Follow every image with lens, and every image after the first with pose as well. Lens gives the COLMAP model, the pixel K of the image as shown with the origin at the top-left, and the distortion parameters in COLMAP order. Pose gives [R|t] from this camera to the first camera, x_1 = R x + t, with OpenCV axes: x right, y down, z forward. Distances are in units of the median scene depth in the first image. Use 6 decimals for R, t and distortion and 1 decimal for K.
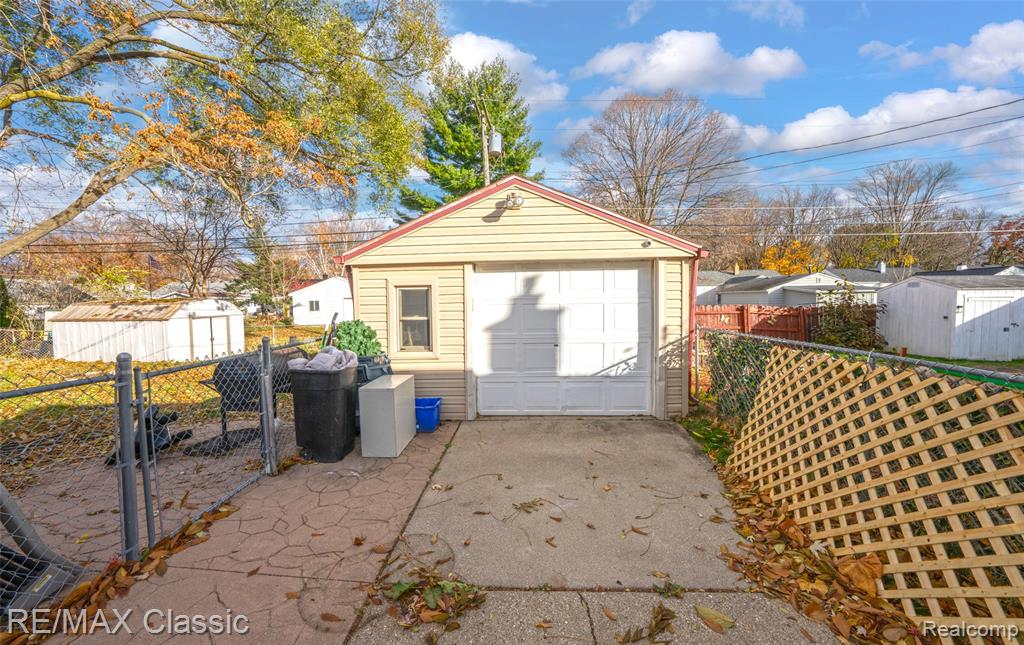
lens RADIAL K [[340.5, 0, 512.0], [0, 340.5, 322.5], [0, 0, 1]] dist [0.000087, -0.000005]
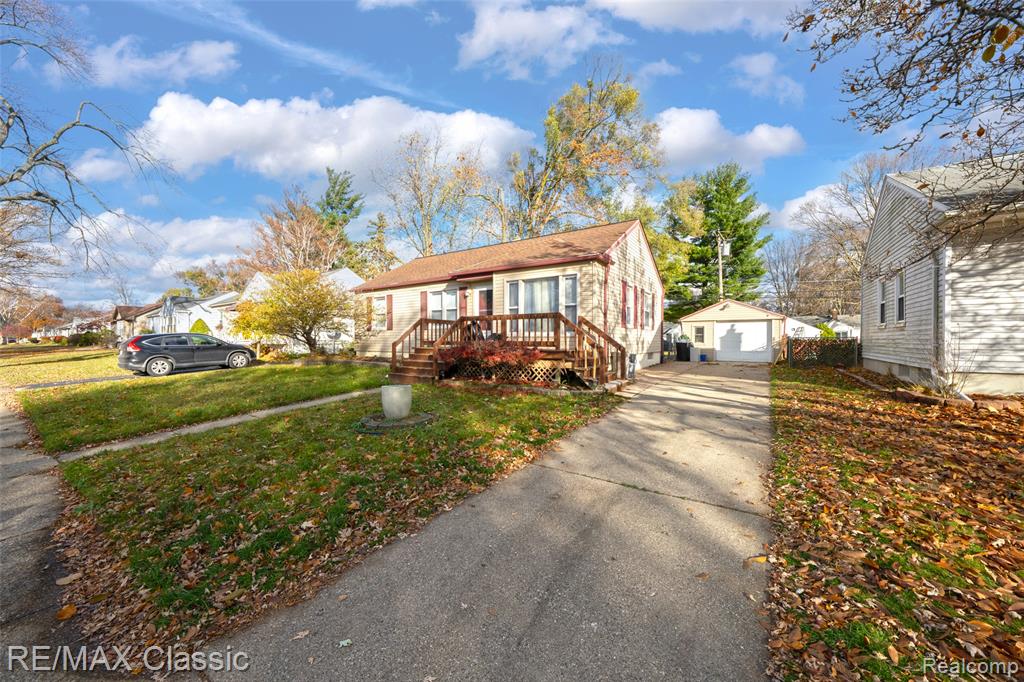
lens RADIAL K [[375.4, 0, 512.0], [0, 375.4, 341.0], [0, 0, 1]] dist [-0.017216, 0.000126]
pose [[0.838984, 0.017899, -0.543862, 0.257218], [-0.035264, 0.999146, -0.021518, 0.232984], [0.543013, 0.037233, 0.838899, -3.888107]]
